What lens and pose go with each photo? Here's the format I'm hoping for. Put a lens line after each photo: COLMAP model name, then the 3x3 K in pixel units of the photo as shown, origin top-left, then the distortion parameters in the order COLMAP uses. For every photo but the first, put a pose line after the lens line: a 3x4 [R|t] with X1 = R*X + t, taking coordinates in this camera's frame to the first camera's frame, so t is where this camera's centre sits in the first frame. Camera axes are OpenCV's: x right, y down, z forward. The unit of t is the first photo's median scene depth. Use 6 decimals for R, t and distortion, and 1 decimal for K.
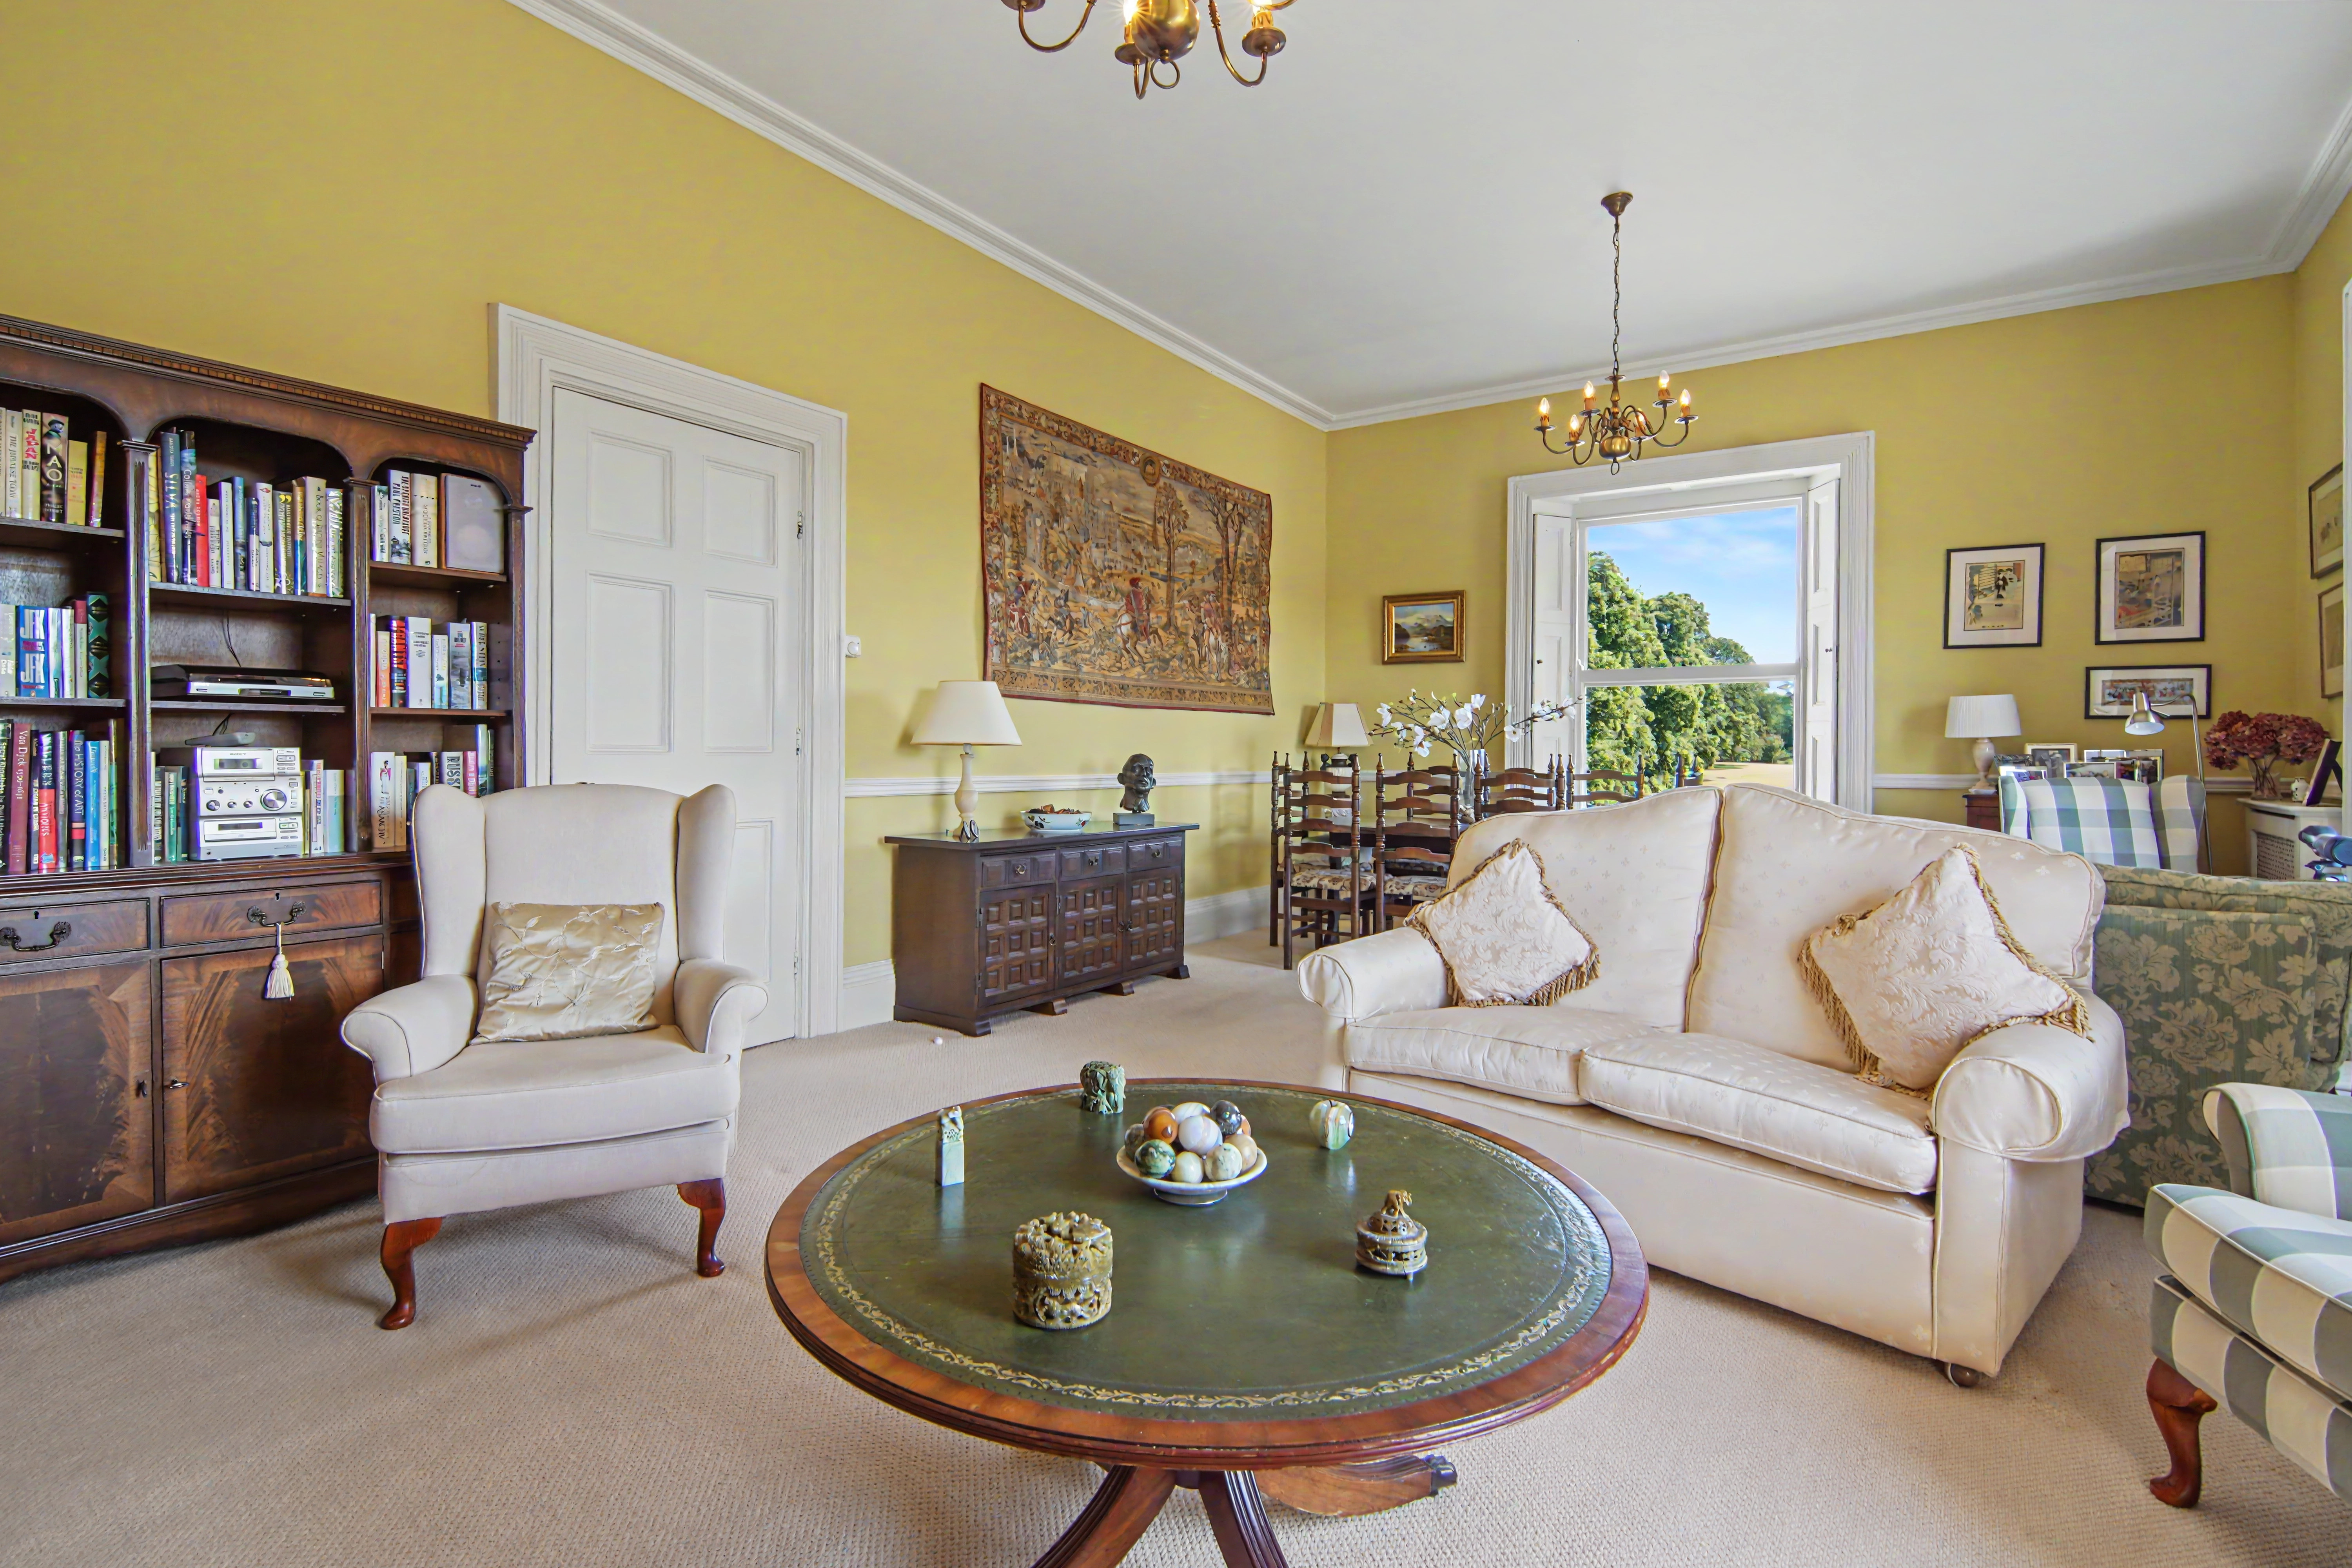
lens RADIAL K [[1150.7, 0, 1152.3], [0, 1150.7, 761.7], [0, 0, 1]] dist [0.027603, -0.026229]
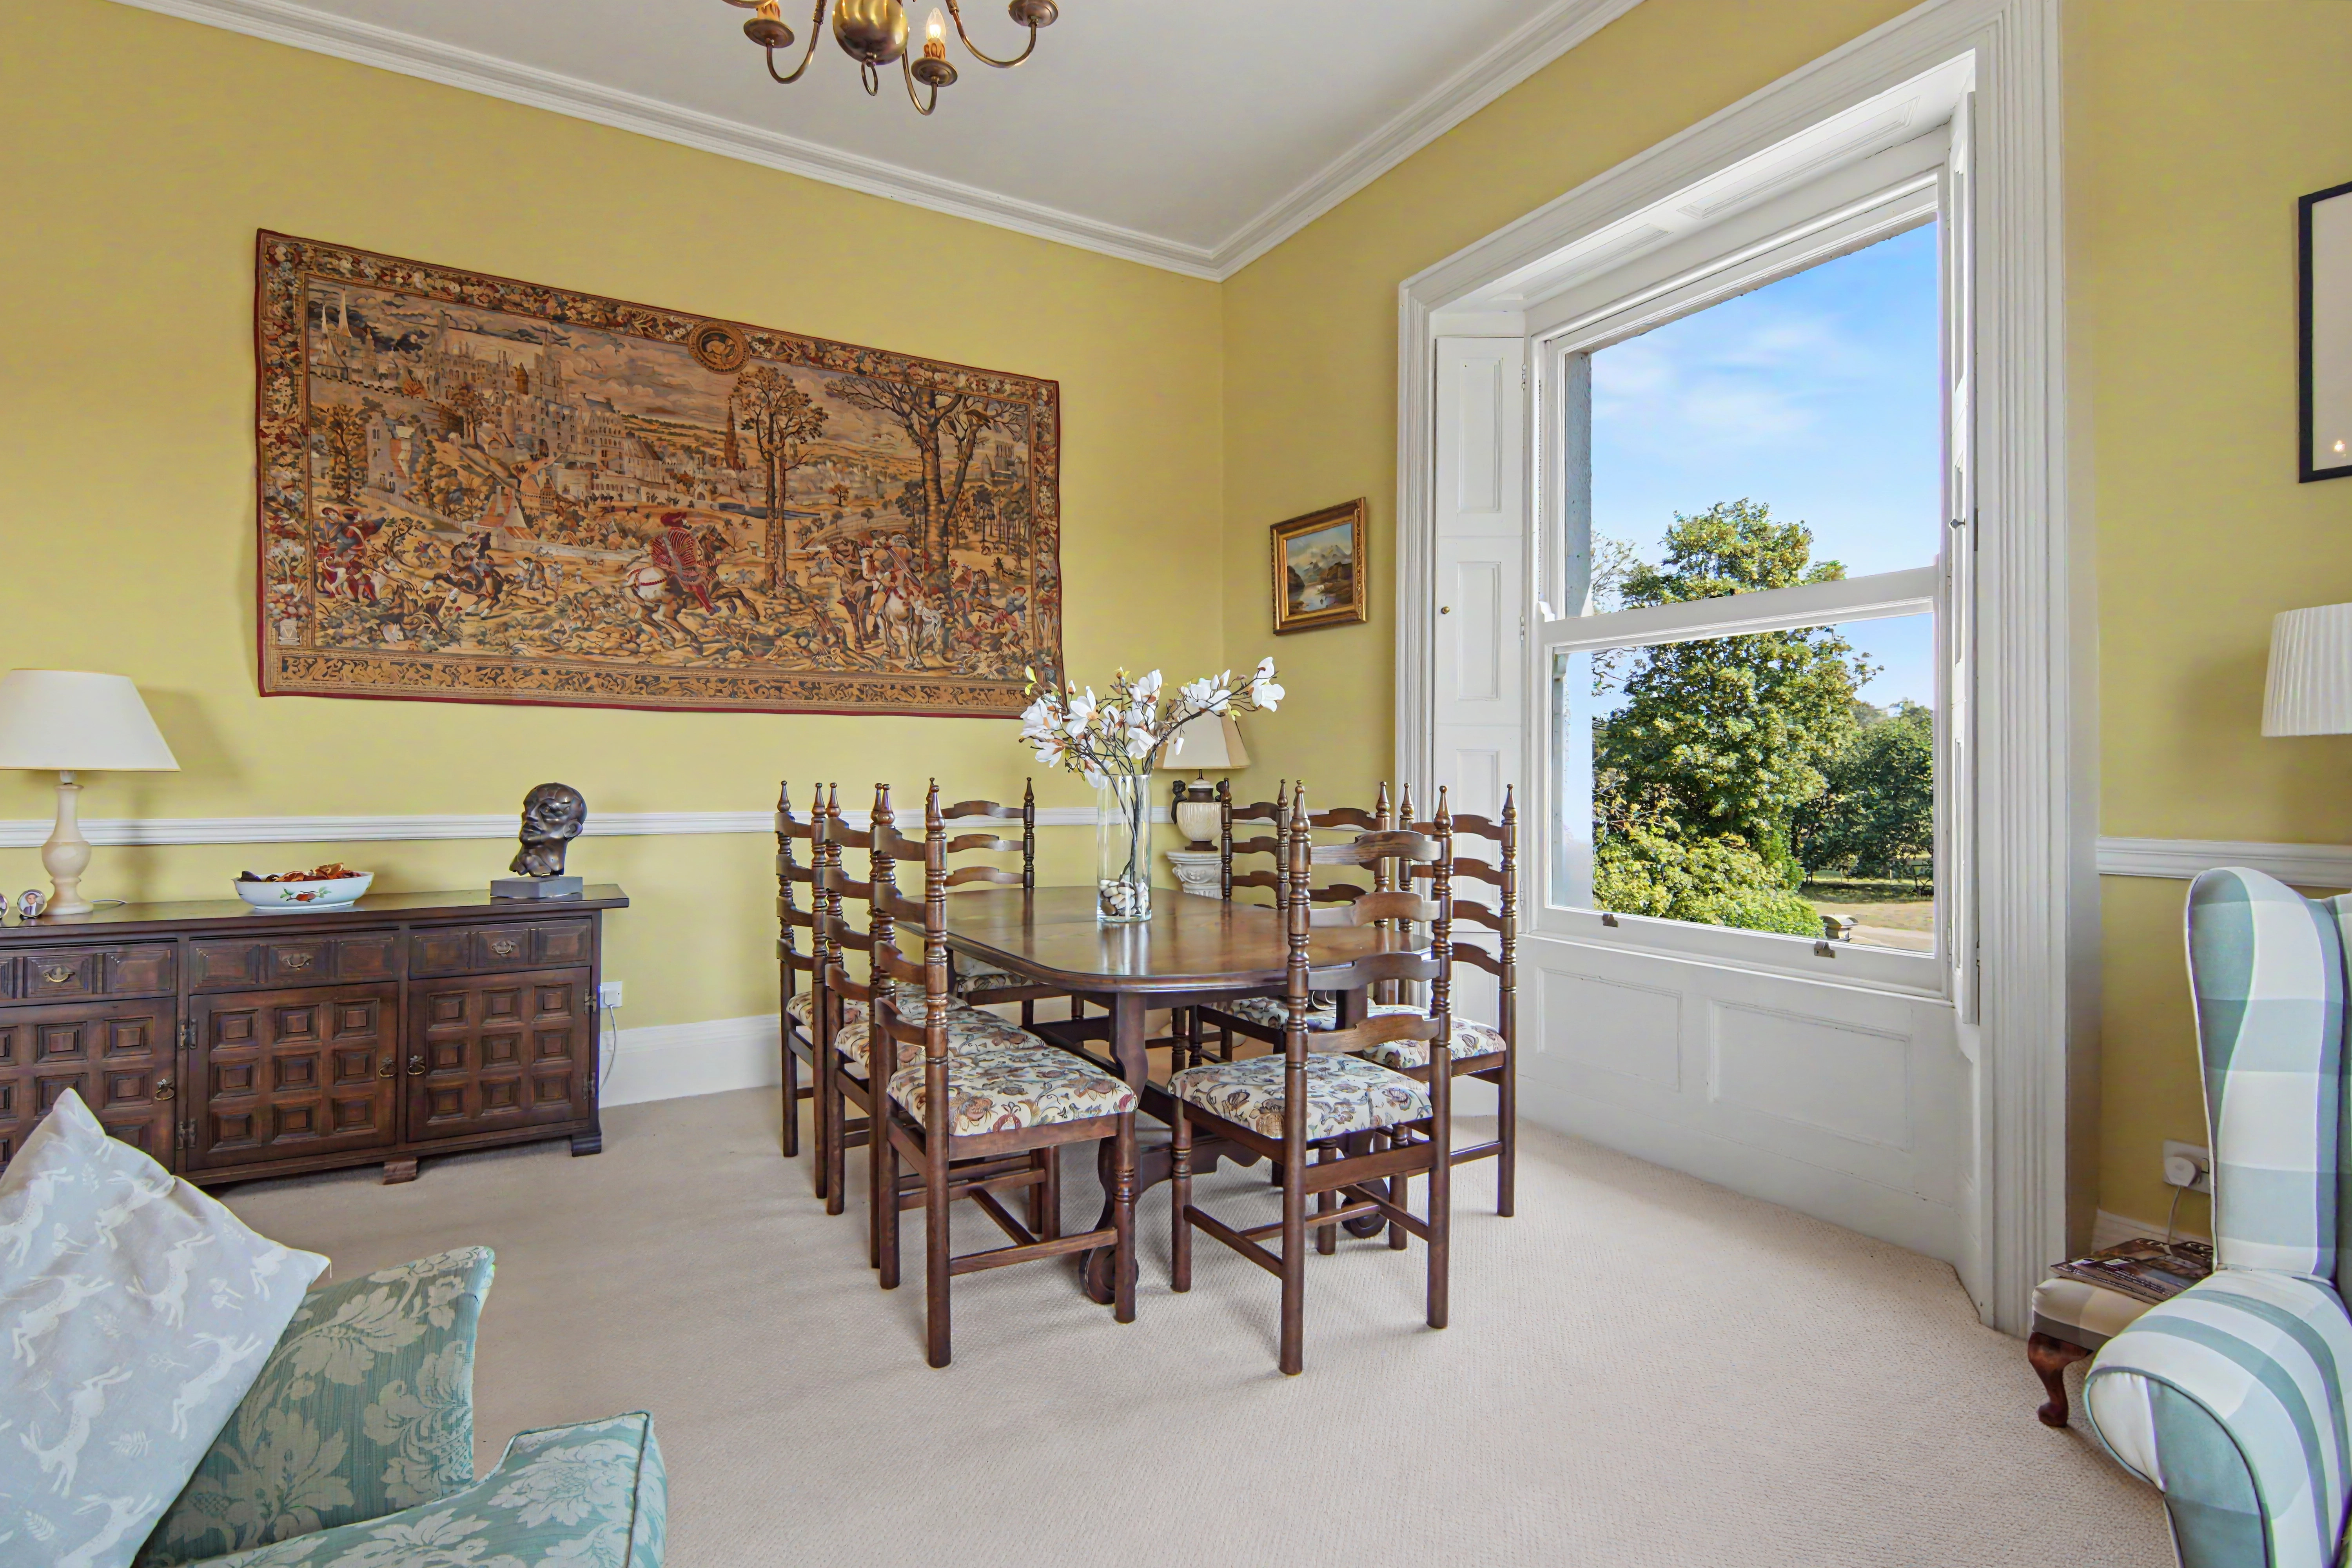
lens RADIAL K [[1150.7, 0, 1152.3], [0, 1150.7, 761.7], [0, 0, 1]] dist [0.027603, -0.026229]
pose [[0.902153, -0.005047, -0.431386, 0.509960], [-0.003018, 0.999833, -0.018010, -0.007127], [0.431405, 0.017550, 0.901988, 0.523265]]
